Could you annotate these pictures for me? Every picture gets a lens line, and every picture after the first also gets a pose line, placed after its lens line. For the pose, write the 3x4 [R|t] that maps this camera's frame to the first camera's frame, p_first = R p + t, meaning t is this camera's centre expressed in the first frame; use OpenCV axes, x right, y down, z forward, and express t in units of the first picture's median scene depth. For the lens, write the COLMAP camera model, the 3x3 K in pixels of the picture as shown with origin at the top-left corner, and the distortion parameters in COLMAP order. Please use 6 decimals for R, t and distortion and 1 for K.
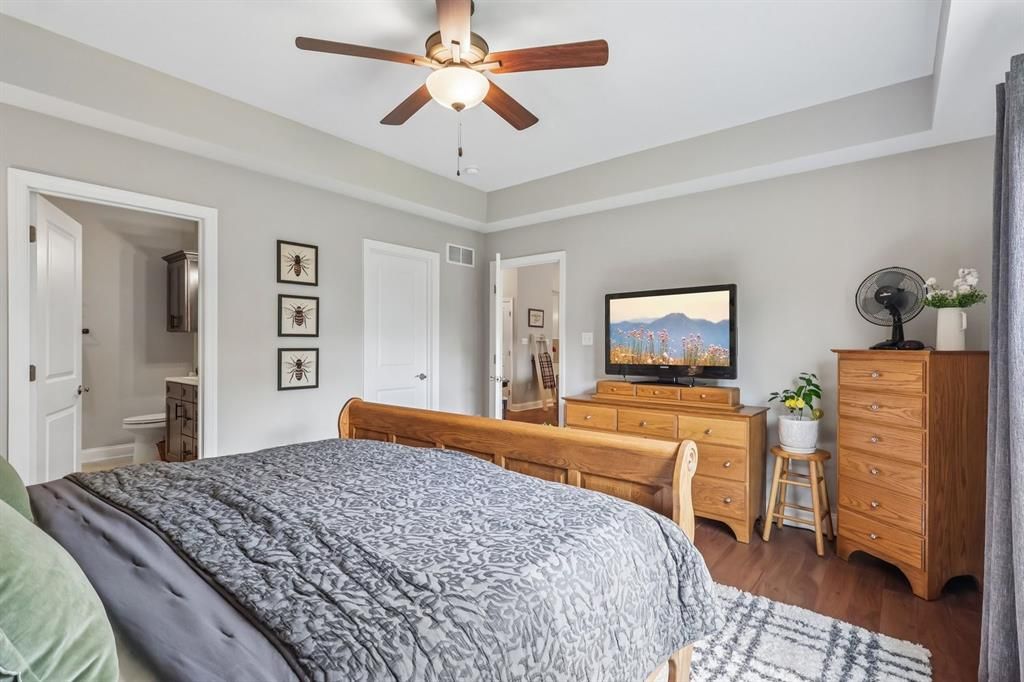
lens RADIAL K [[479.0, 0, 507.0], [0, 479.0, 344.2], [0, 0, 1]] dist [-0.000968, -0.000276]
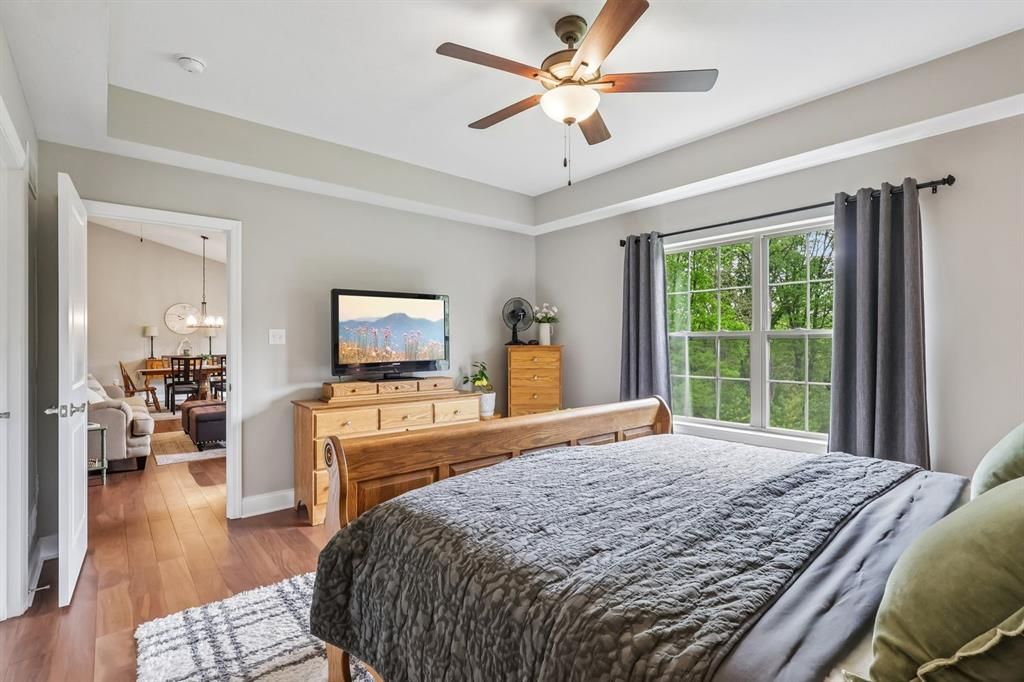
lens RADIAL K [[479.0, 0, 503.4], [0, 479.0, 341.8], [0, 0, 1]] dist [-0.000968, -0.000276]
pose [[0.181254, -0.003520, 0.983430, -0.686085], [0.004075, 0.999988, 0.002828, -0.004445], [-0.983428, 0.003495, 0.181266, 0.556153]]
